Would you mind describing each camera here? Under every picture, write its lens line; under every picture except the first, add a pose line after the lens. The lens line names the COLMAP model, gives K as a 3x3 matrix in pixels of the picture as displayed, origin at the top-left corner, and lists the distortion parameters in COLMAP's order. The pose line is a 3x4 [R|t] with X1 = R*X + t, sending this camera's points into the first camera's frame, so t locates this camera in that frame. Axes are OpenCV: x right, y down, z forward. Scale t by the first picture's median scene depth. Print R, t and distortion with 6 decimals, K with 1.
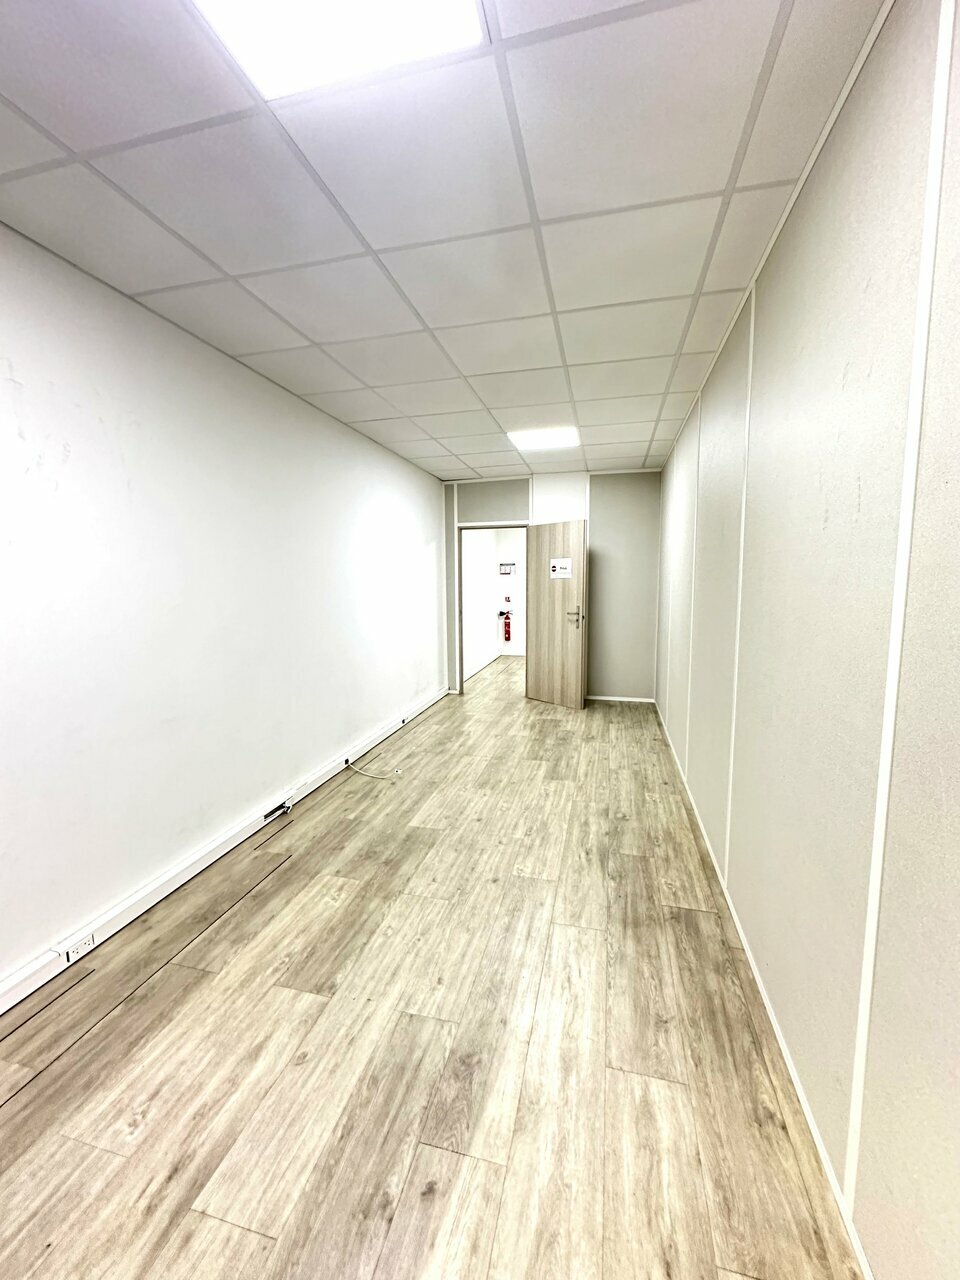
lens RADIAL K [[512.7, 0, 479.5], [0, 512.7, 637.7], [0, 0, 1]] dist [0.000004, -0.000007]
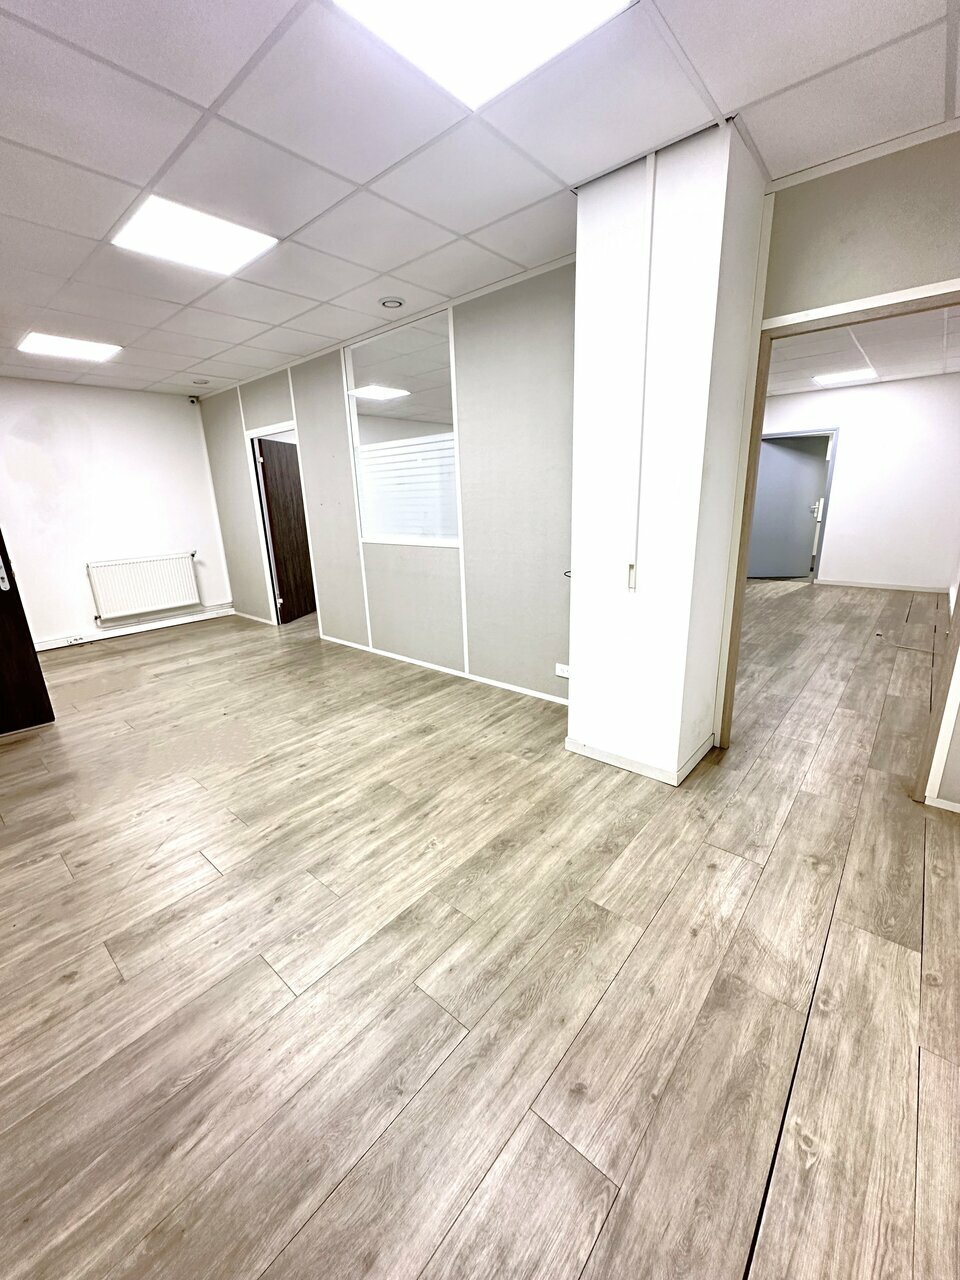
lens RADIAL K [[512.7, 0, 482.0], [0, 512.7, 639.1], [0, 0, 1]] dist [0.000004, -0.000007]
pose [[-0.894136, -0.087804, 0.439103, 0.122622], [0.089739, 0.925561, 0.367810, -0.213532], [-0.438712, 0.368276, -0.819698, 1.865931]]
